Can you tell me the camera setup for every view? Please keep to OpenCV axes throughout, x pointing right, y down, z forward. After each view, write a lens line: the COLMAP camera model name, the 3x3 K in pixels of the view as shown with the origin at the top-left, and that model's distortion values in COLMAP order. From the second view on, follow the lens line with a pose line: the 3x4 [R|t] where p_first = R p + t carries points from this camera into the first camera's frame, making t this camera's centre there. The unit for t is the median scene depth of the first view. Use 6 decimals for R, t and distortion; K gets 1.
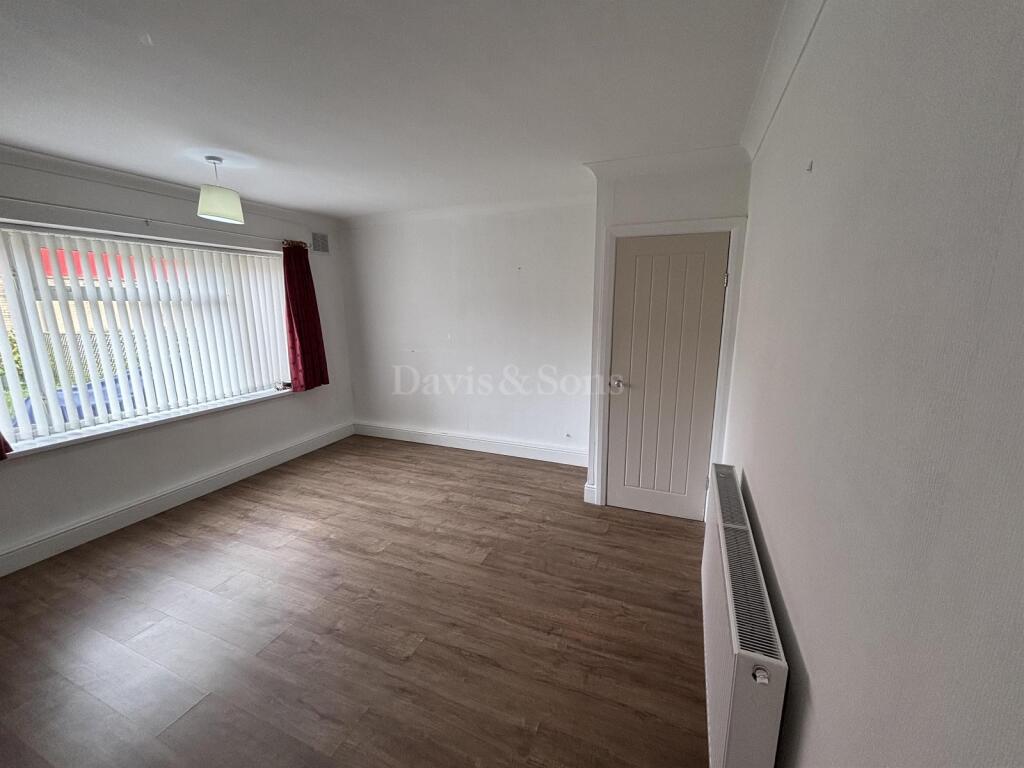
lens RADIAL K [[414.1, 0, 516.4], [0, 414.1, 382.7], [0, 0, 1]] dist [-0.004058, 0.000977]
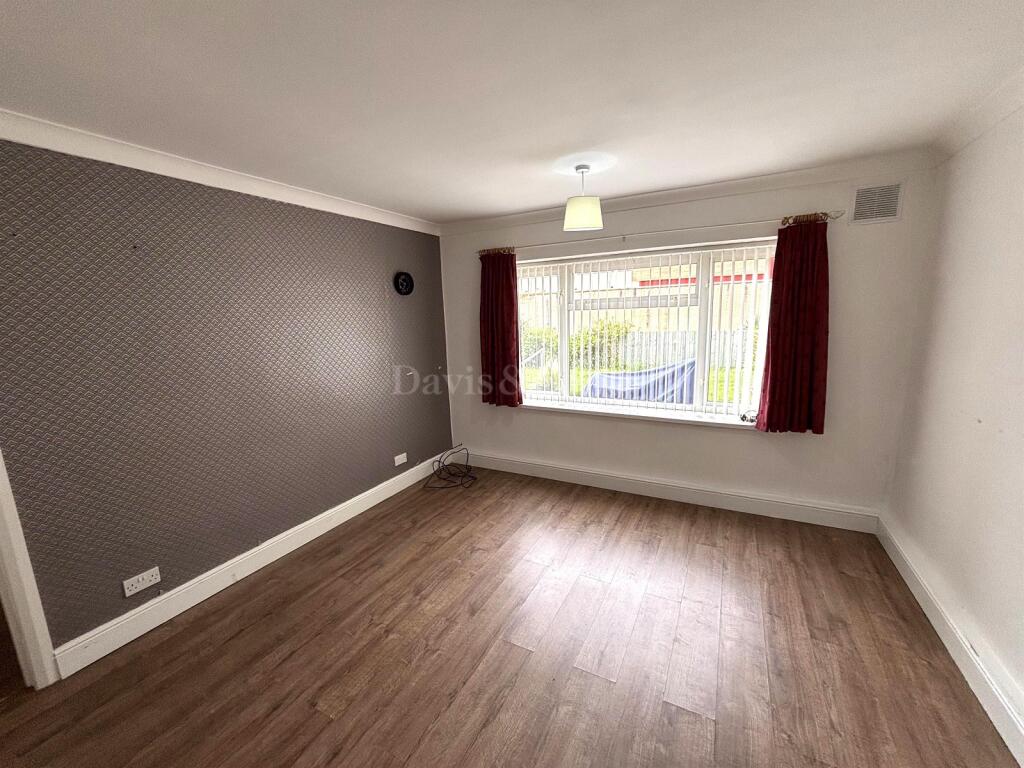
lens RADIAL K [[414.1, 0, 510.7], [0, 414.1, 378.0], [0, 0, 1]] dist [-0.004058, 0.000977]
pose [[-0.102823, 0.165040, -0.980913, 0.264706], [-0.162748, 0.970059, 0.180273, -0.156099], [0.981295, 0.178178, -0.072884, 0.762697]]
